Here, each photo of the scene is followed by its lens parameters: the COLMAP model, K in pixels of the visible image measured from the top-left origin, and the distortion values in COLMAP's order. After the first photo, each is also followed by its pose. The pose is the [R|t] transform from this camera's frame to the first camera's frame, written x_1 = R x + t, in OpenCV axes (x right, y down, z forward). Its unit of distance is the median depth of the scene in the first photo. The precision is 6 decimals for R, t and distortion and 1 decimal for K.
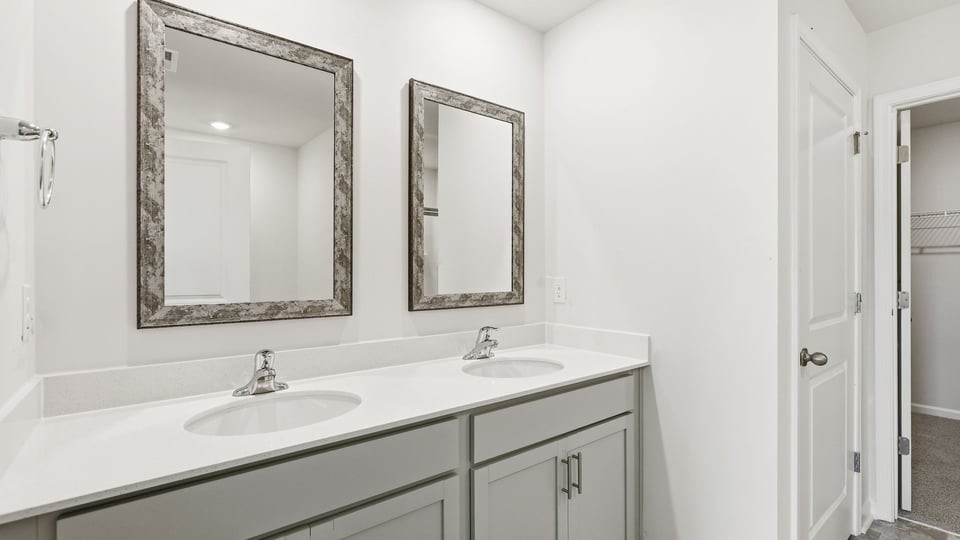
lens RADIAL K [[437.1, 0, 480.0], [0, 437.1, 270.0], [0, 0, 1]] dist [-0.000829, 0.000044]
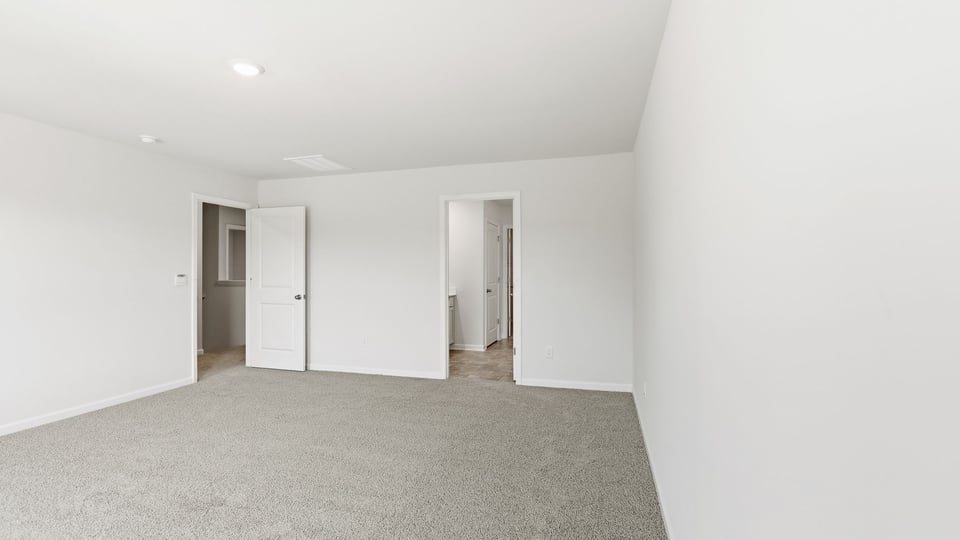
lens RADIAL K [[437.1, 0, 480.0], [0, 437.1, 270.0], [0, 0, 1]] dist [-0.000829, 0.000044]
pose [[0.815292, 0.000321, 0.579050, -1.570330], [-0.002309, 0.999994, 0.002698, -0.021760], [-0.579045, -0.003537, 0.815288, -2.137966]]
